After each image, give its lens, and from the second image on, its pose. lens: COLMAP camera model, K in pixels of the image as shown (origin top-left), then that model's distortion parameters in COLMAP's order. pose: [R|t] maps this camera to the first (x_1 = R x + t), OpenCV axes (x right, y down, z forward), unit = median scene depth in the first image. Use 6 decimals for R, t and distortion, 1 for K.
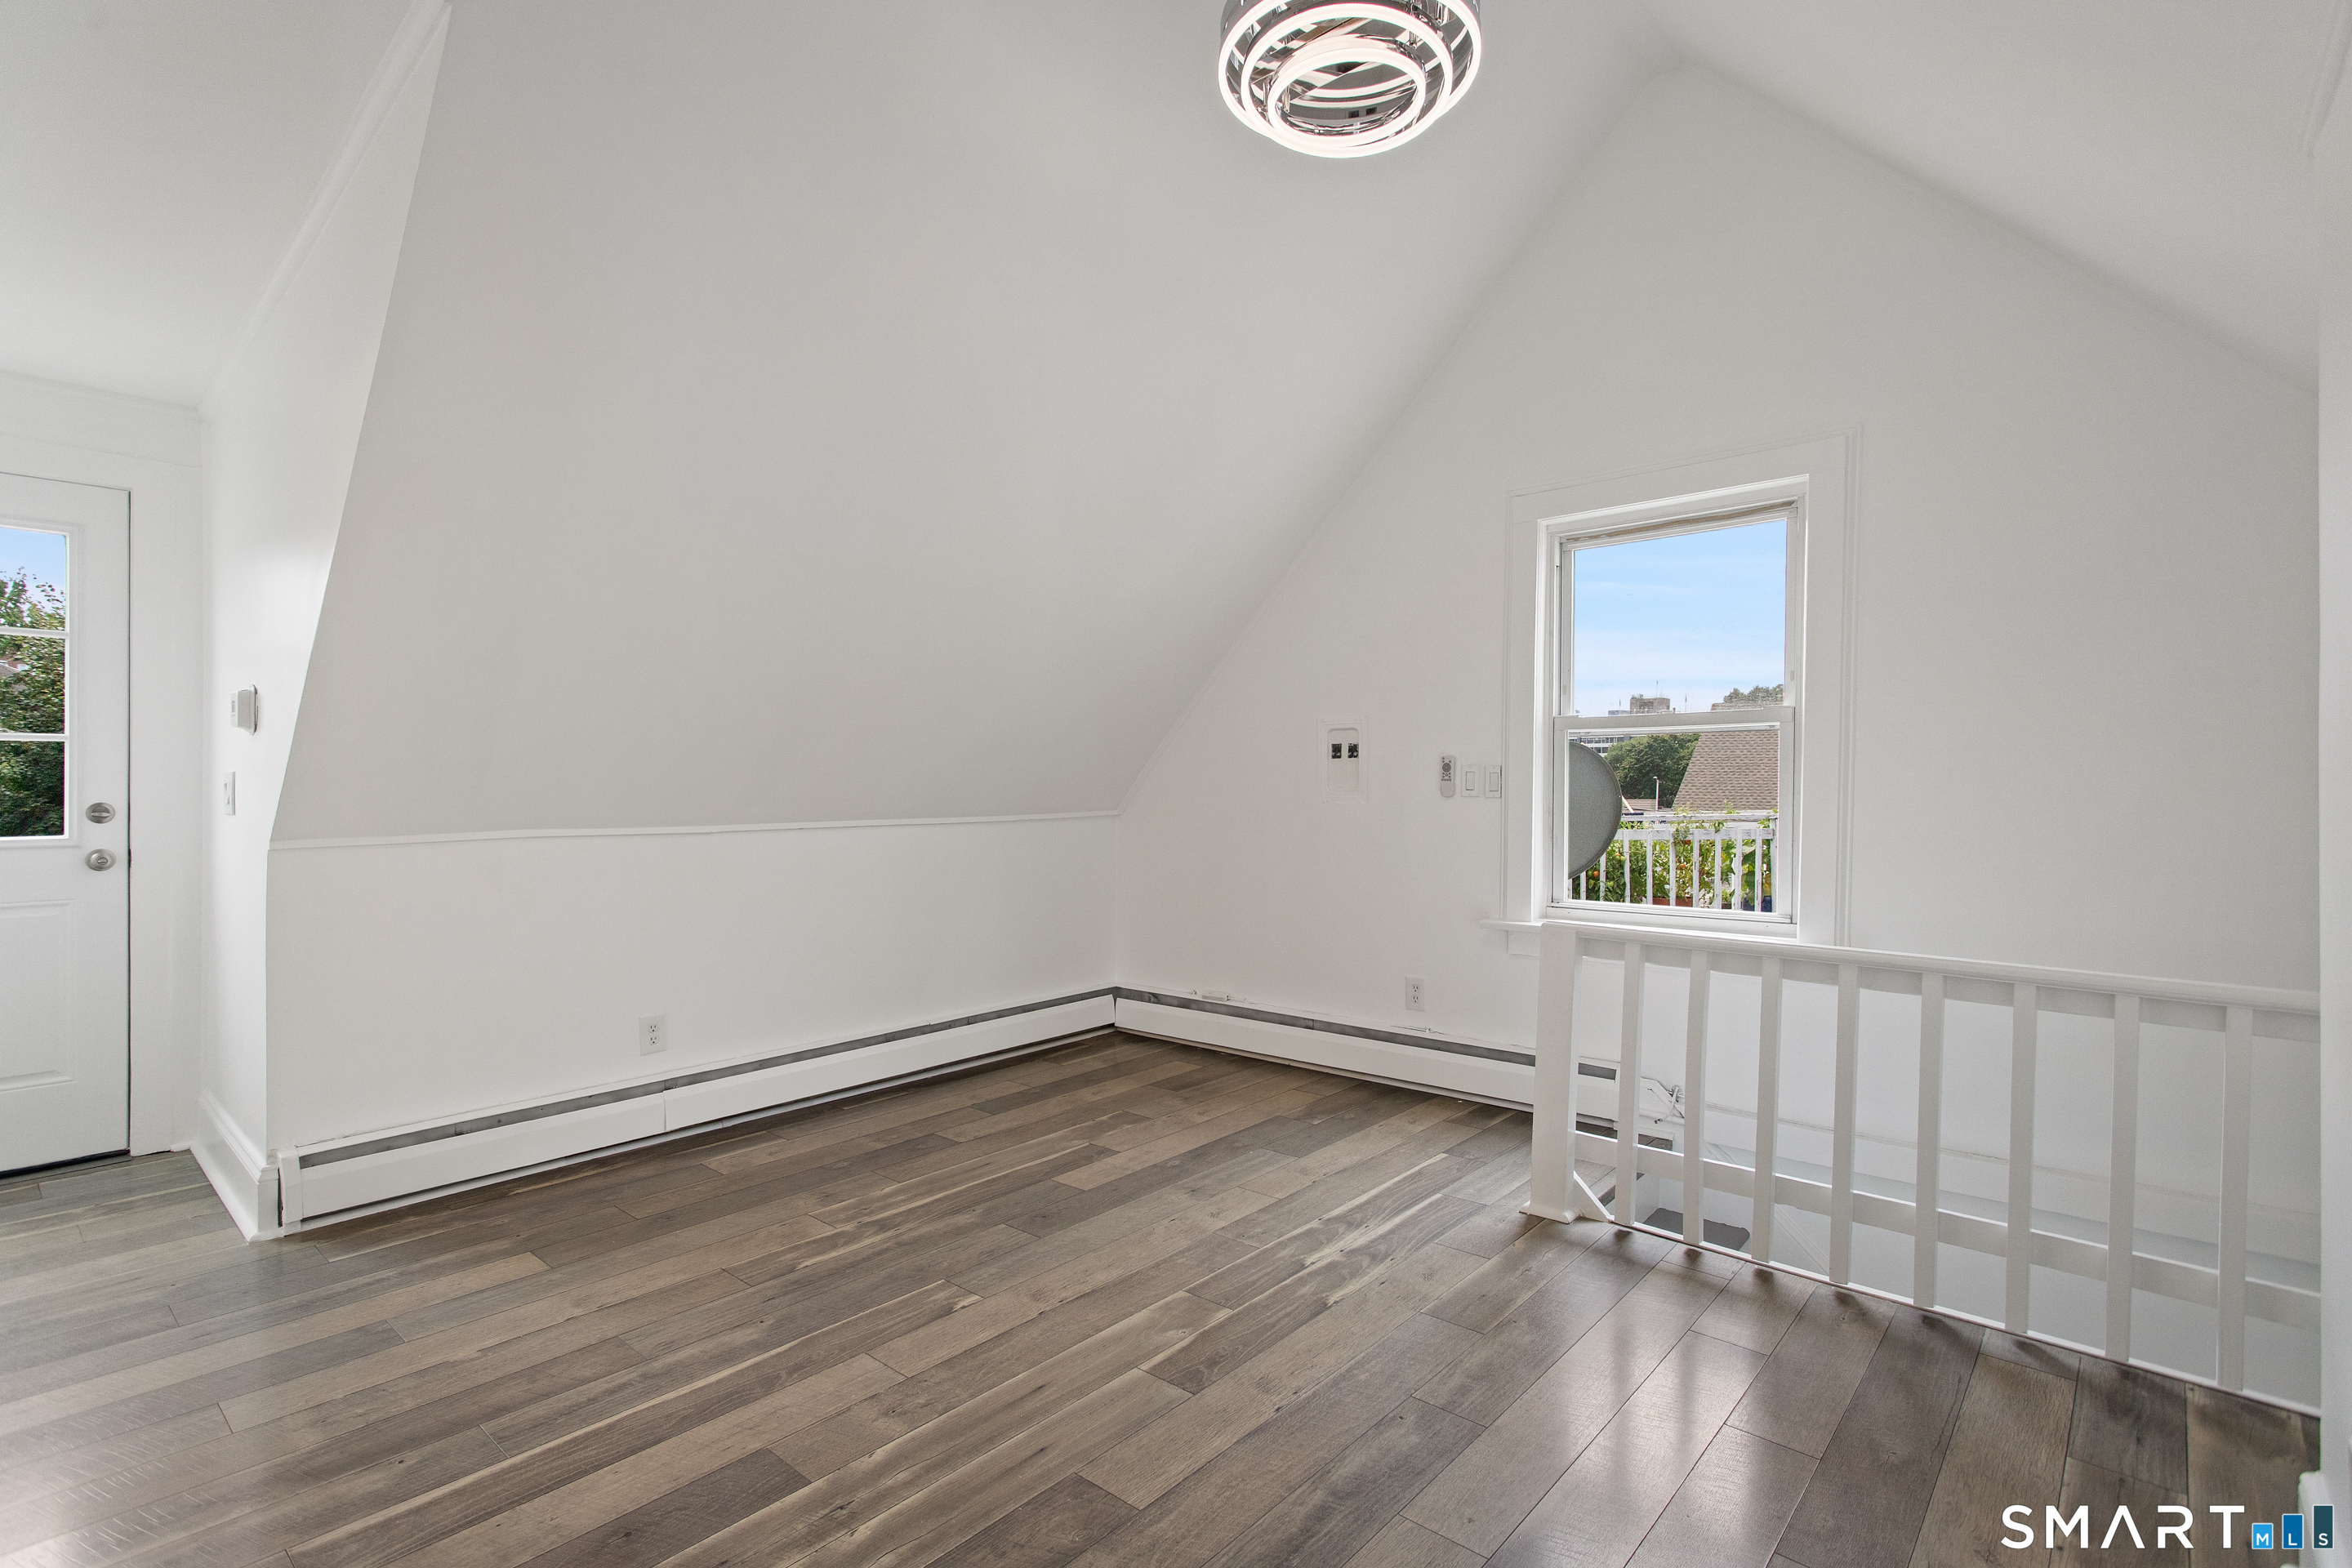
lens RADIAL K [[1110.2, 0, 1161.9], [0, 1110.2, 776.2], [0, 0, 1]] dist [0.000777, -0.000125]
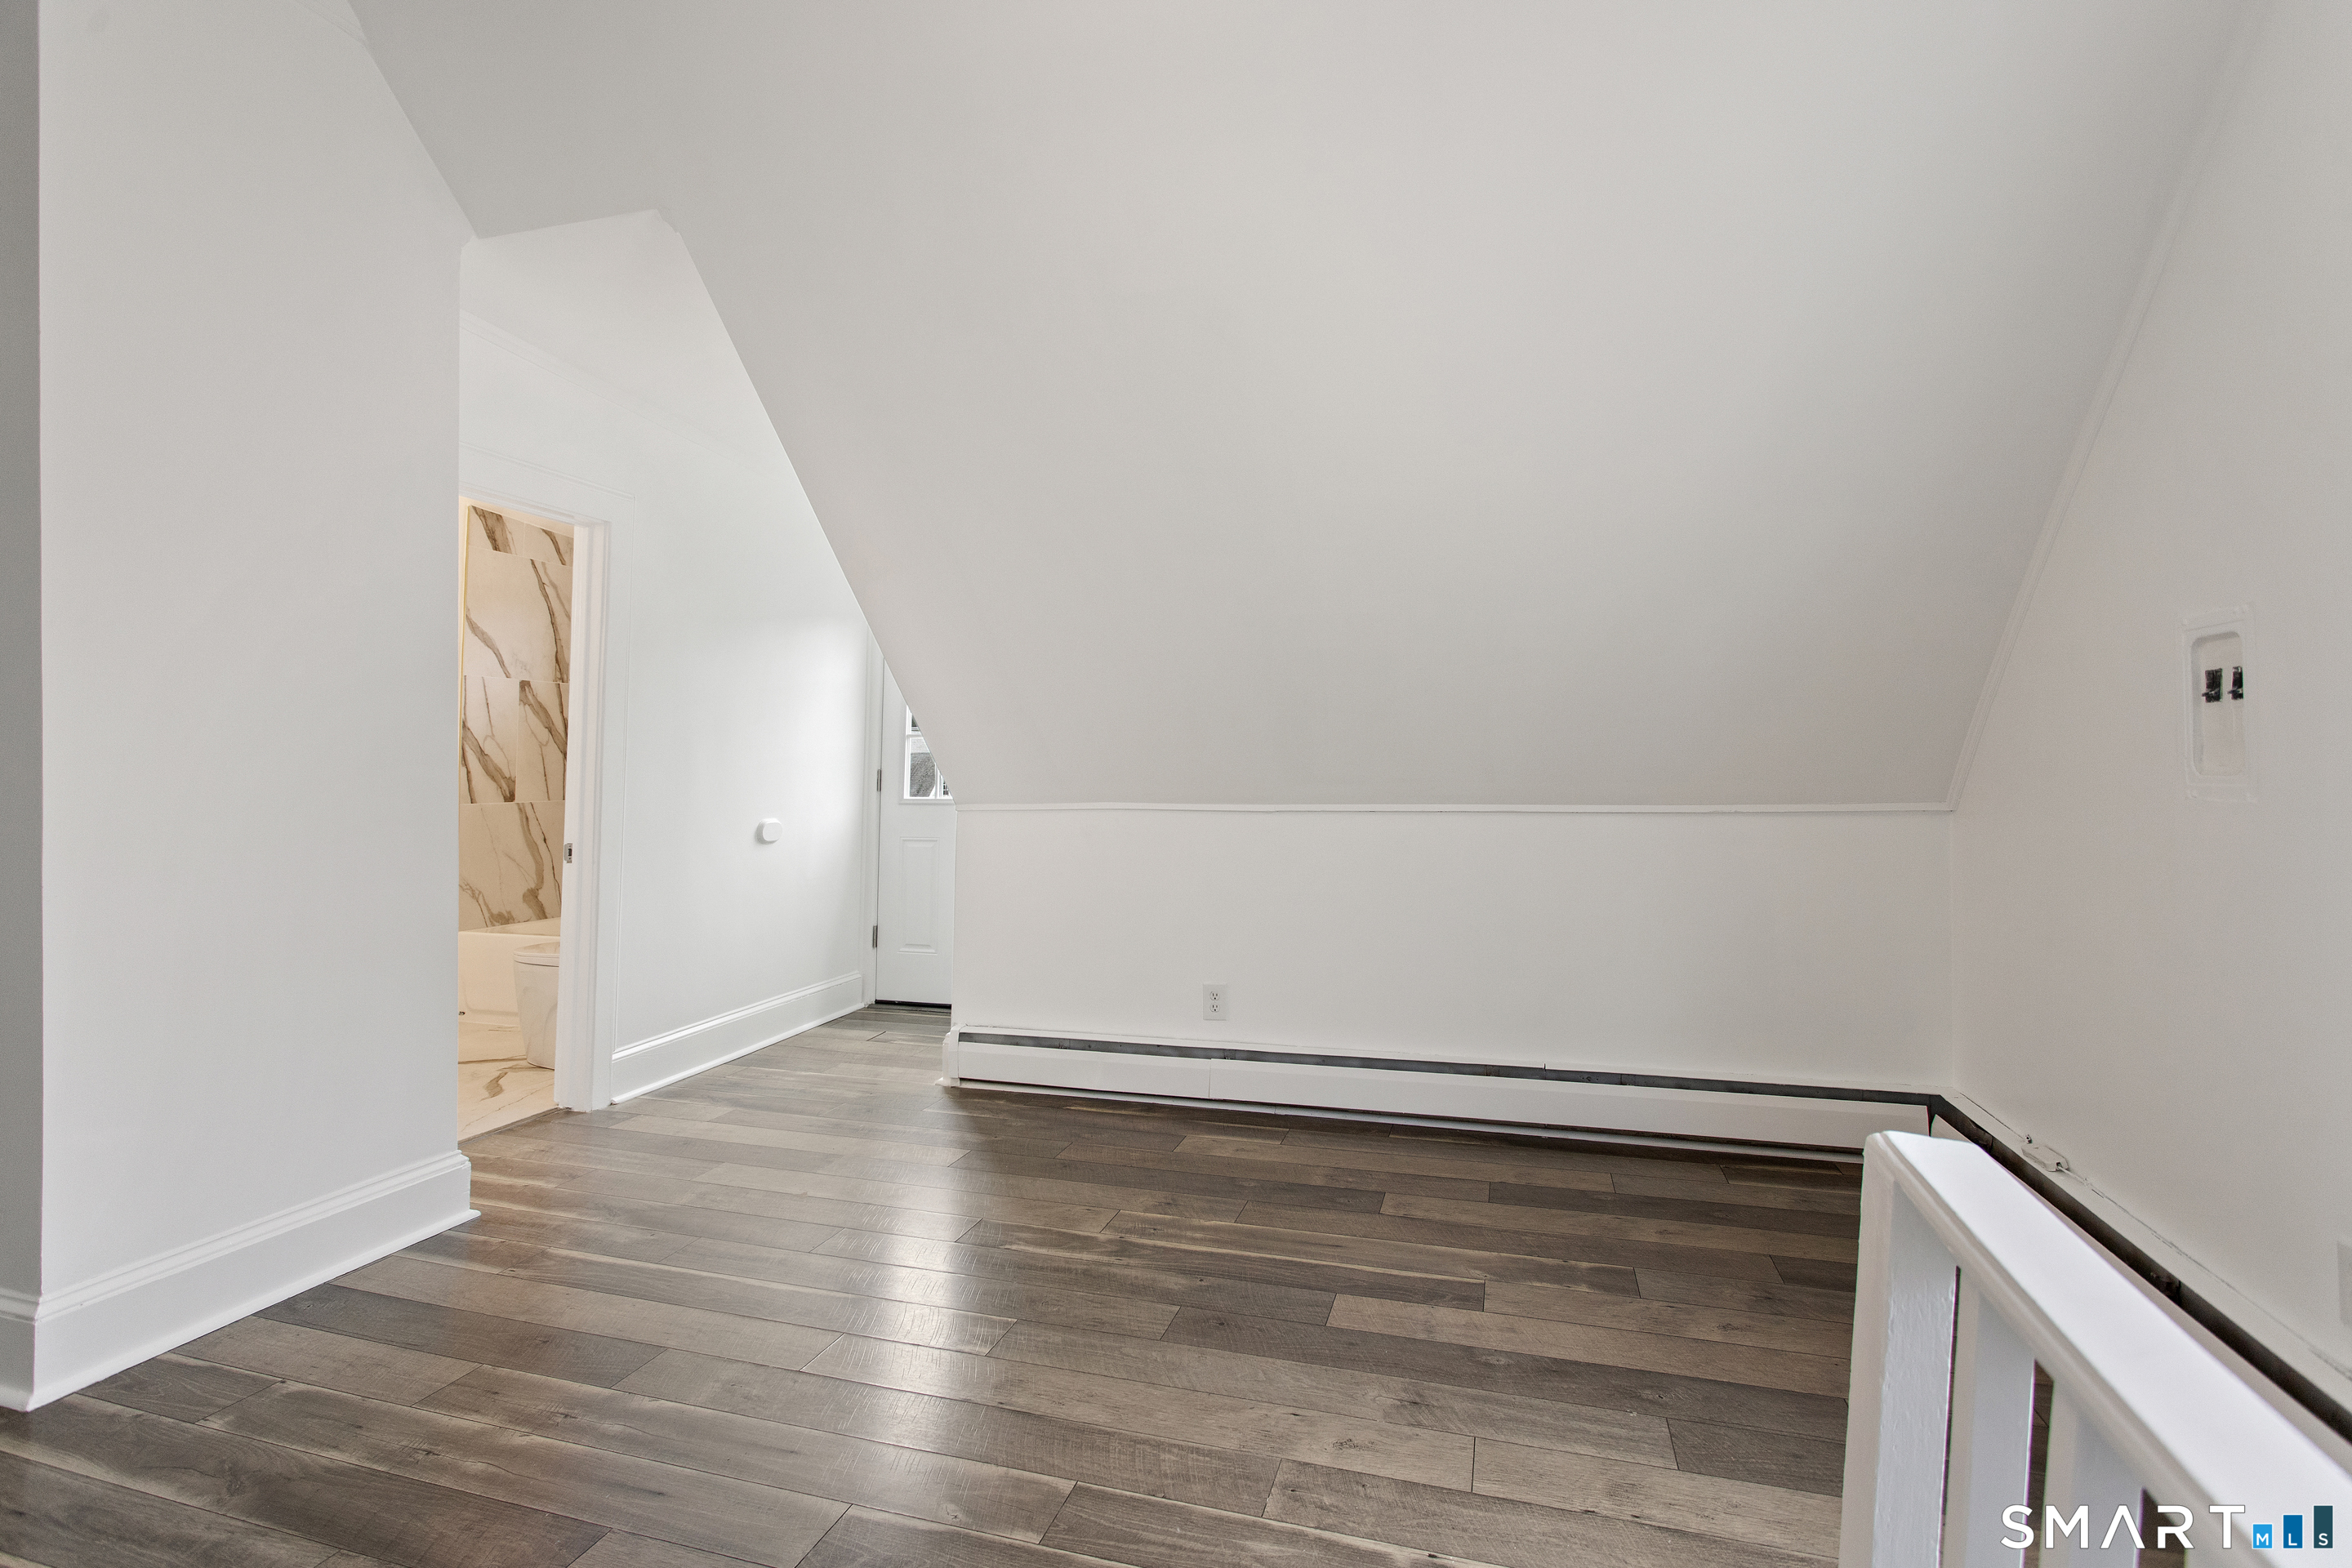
lens RADIAL K [[1110.2, 0, 1161.9], [0, 1110.2, 776.2], [0, 0, 1]] dist [0.000777, -0.000125]
pose [[0.416916, 0.007999, -0.908910, 0.499845], [0.010098, 0.999859, 0.013431, 0.006784], [0.908889, -0.014778, 0.416776, 0.567736]]
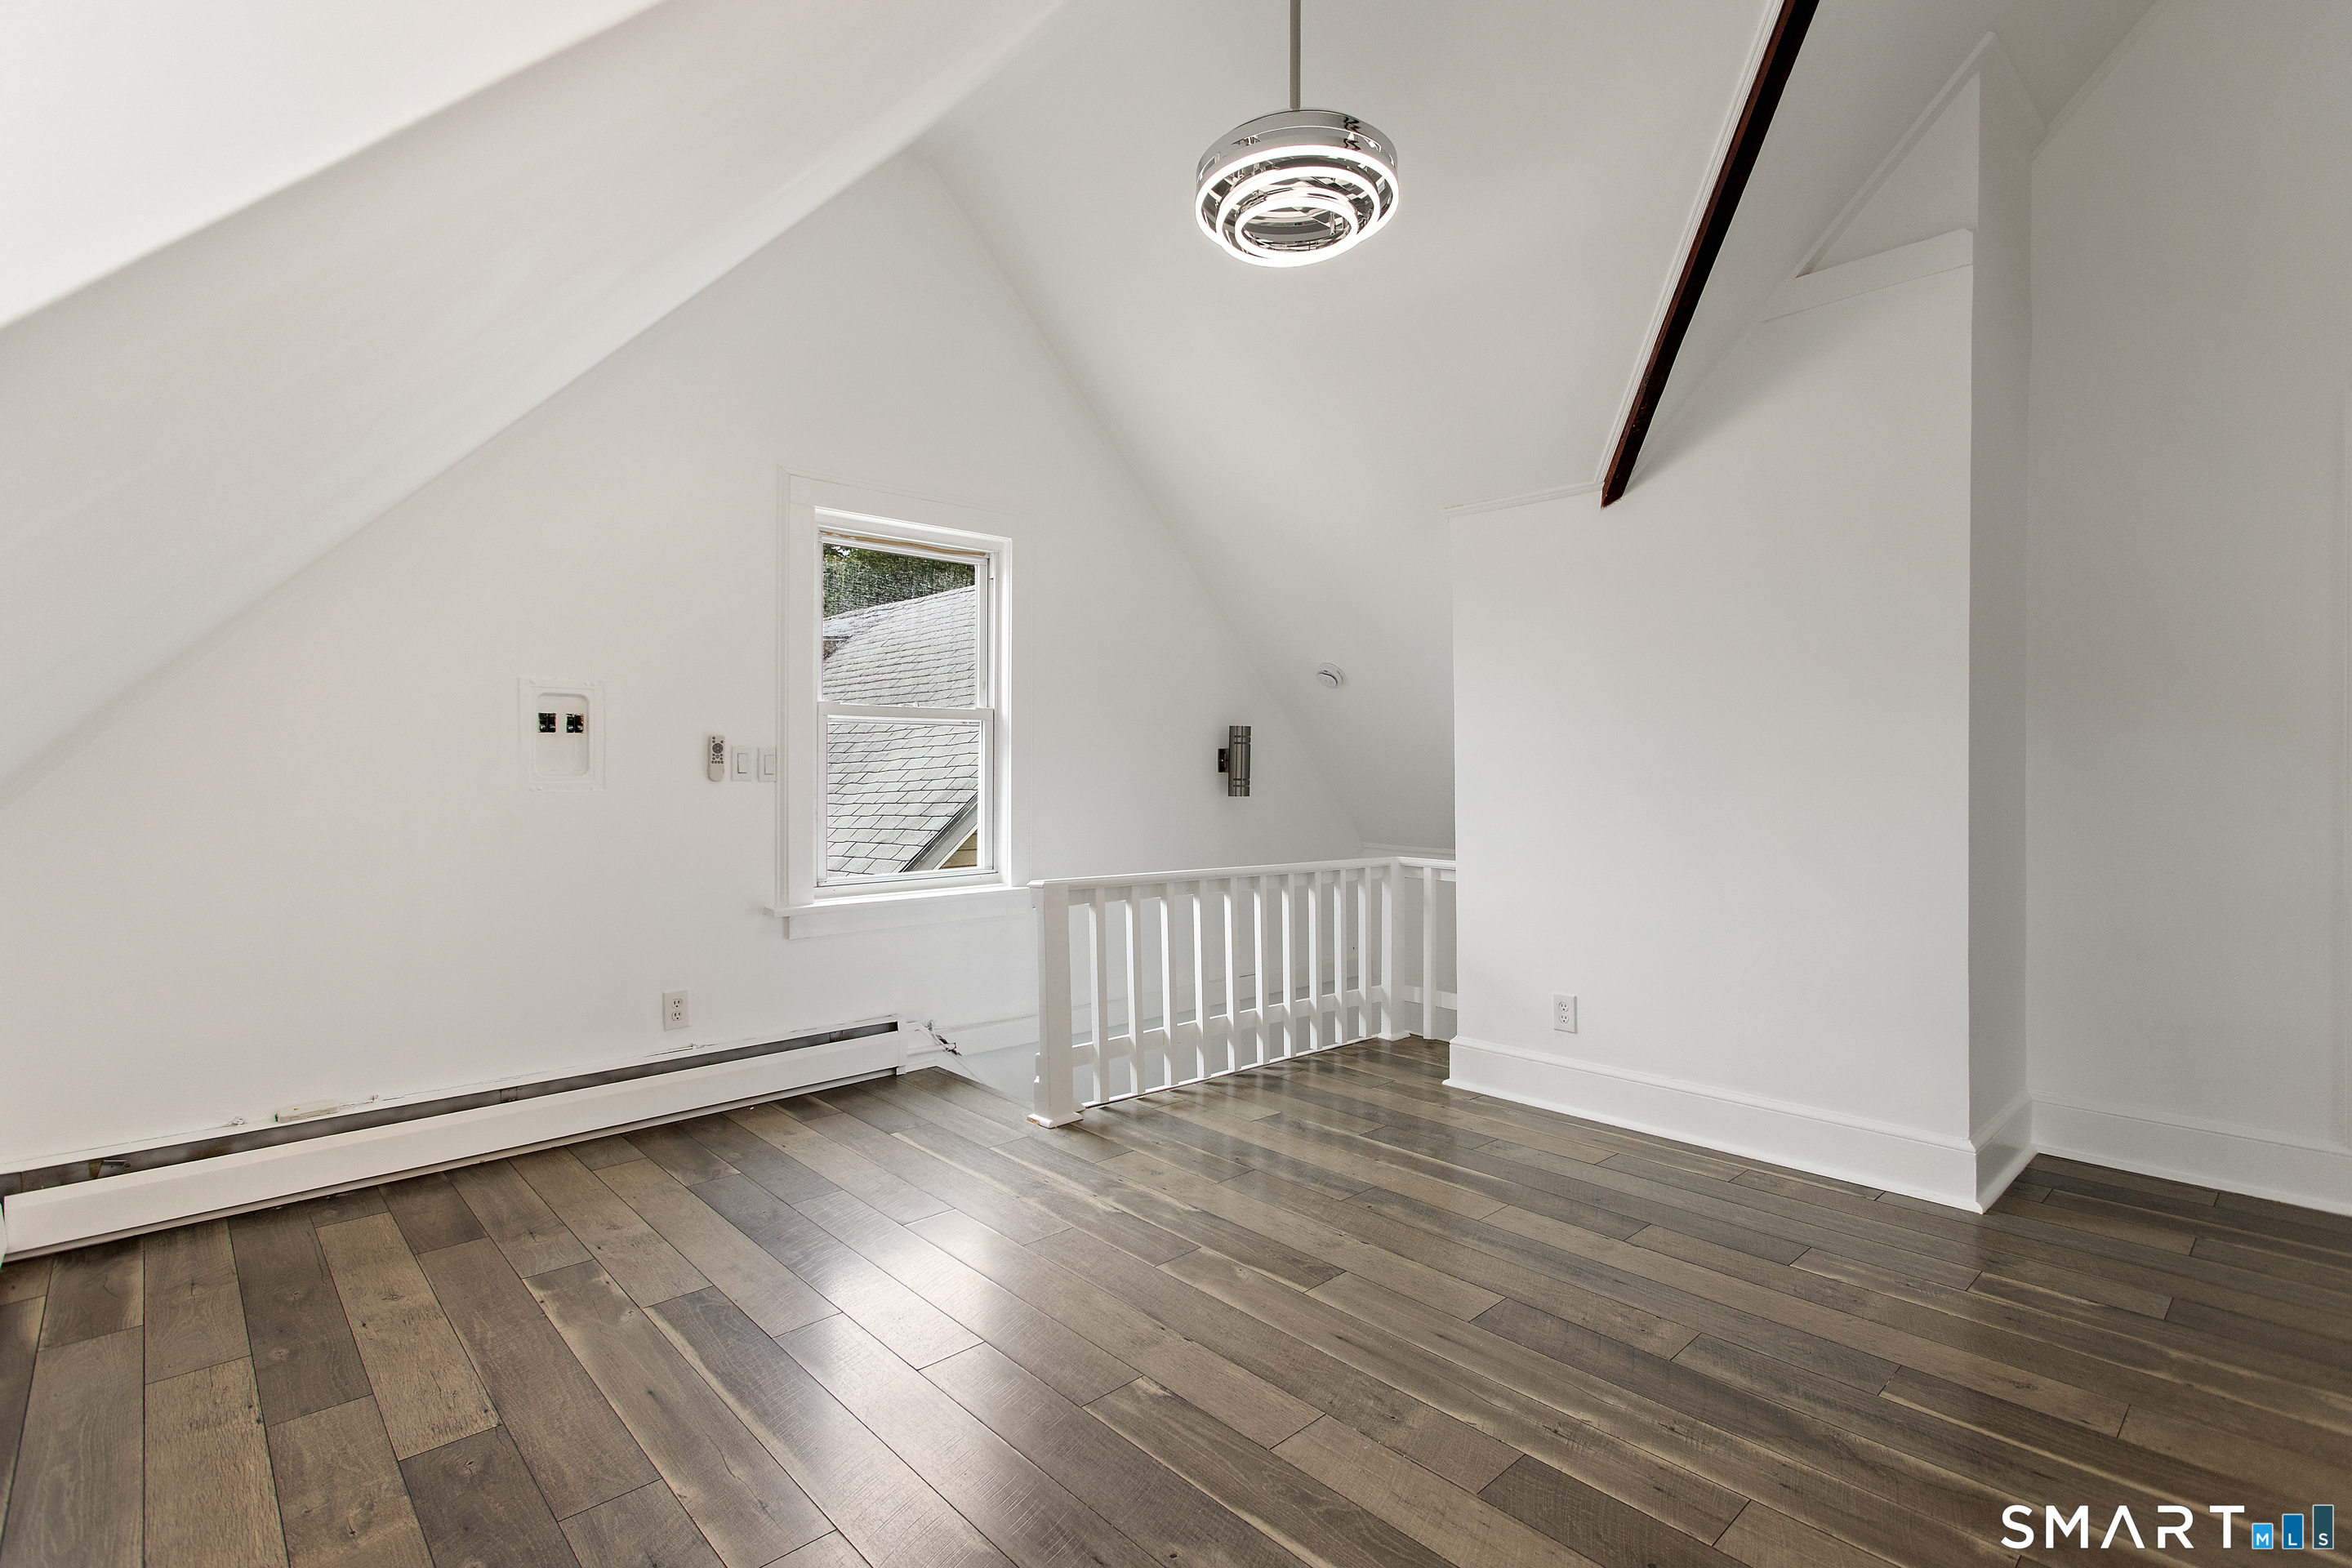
lens RADIAL K [[1110.2, 0, 1161.9], [0, 1110.2, 776.2], [0, 0, 1]] dist [0.000777, -0.000125]
pose [[0.099567, -0.004807, 0.995019, -0.729210], [-0.006011, 0.999967, 0.005433, 0.009494], [-0.995013, -0.006522, 0.099535, 0.666656]]
